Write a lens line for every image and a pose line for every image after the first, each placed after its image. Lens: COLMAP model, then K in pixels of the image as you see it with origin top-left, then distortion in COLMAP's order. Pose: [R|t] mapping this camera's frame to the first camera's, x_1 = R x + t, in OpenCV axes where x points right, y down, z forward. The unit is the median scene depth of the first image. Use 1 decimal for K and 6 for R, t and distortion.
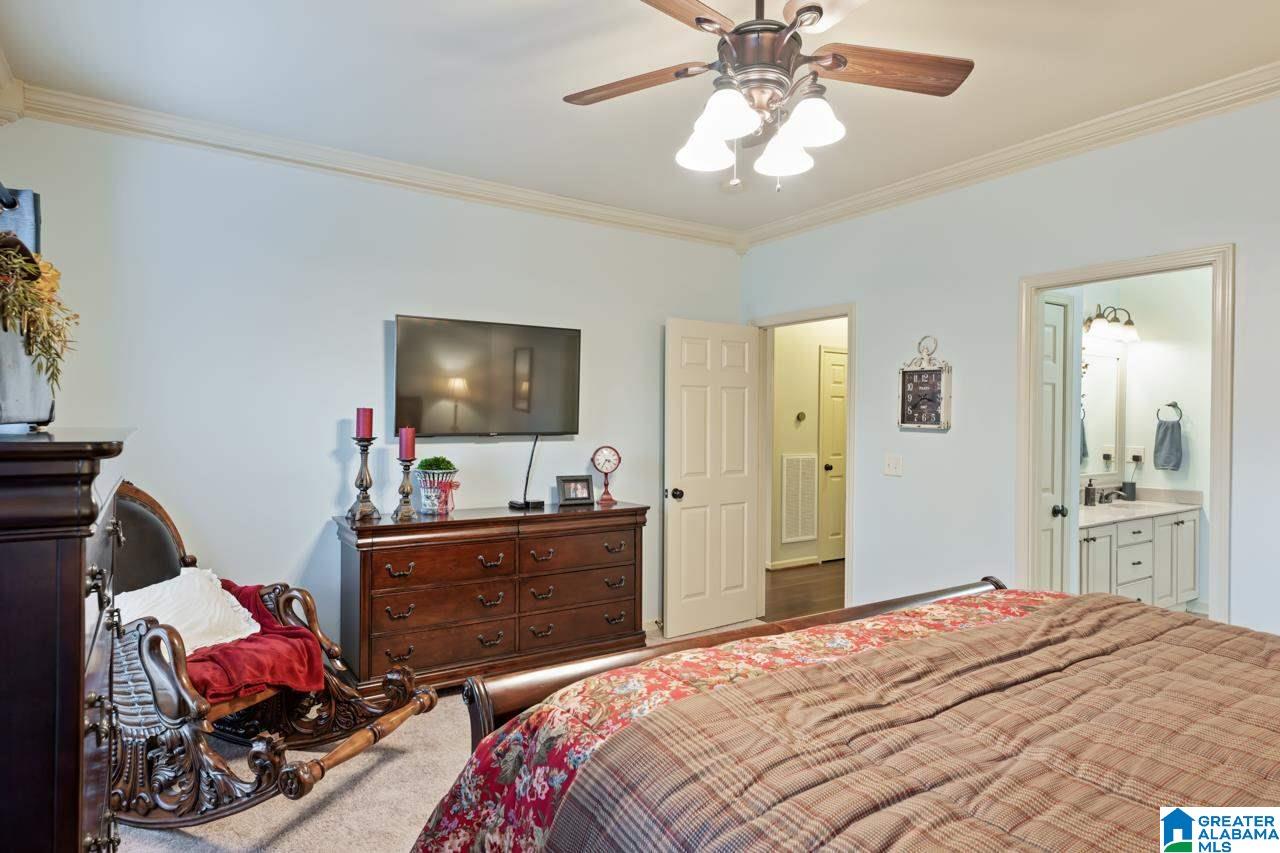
lens RADIAL K [[715.2, 0, 641.8], [0, 715.2, 424.7], [0, 0, 1]] dist [0.000342, 0.001885]
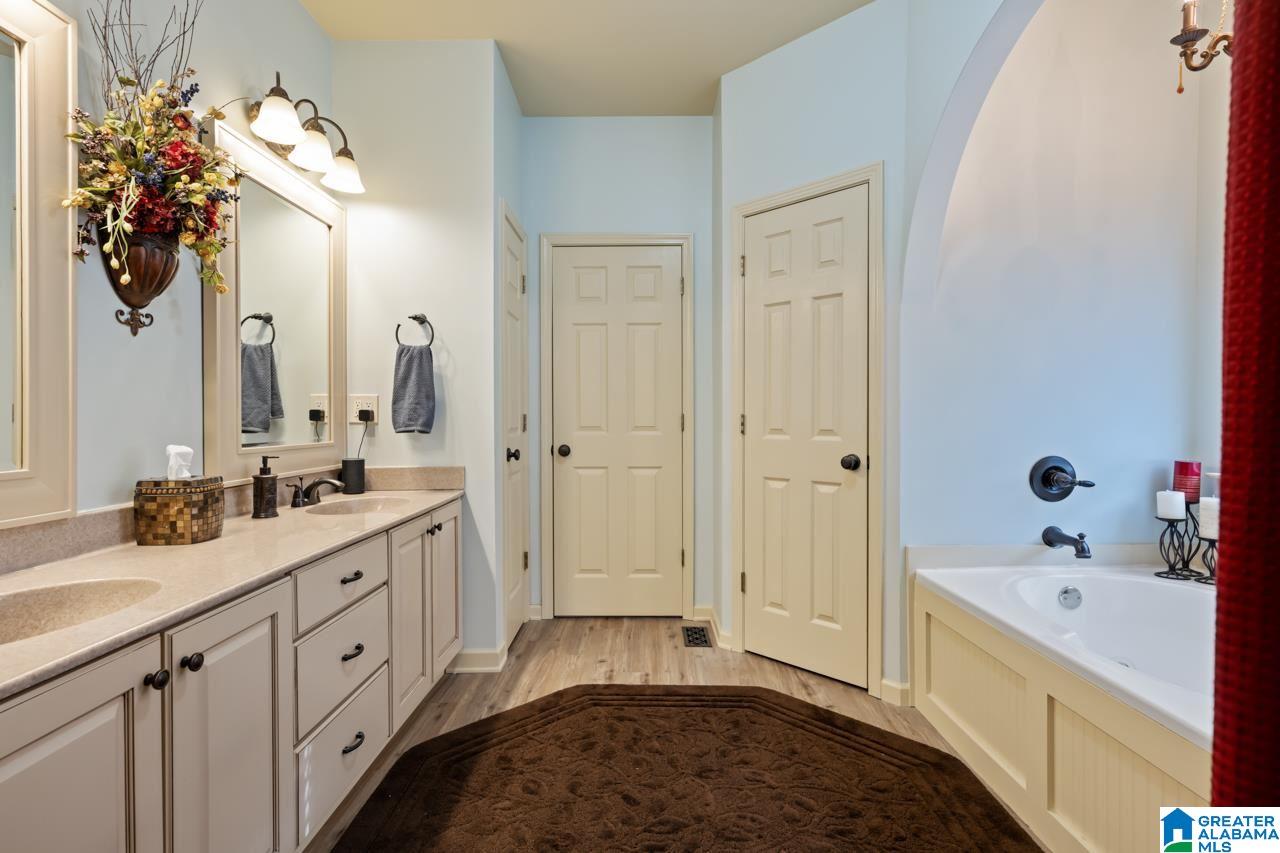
lens RADIAL K [[653.7, 0, 641.5], [0, 653.7, 425.4], [0, 0, 1]] dist [0.003518, 0.000018]
pose [[0.568144, -0.020807, 0.822666, 0.415030], [0.014140, 0.999780, 0.015521, 0.051867], [-0.822808, 0.002814, 0.568313, 0.562677]]
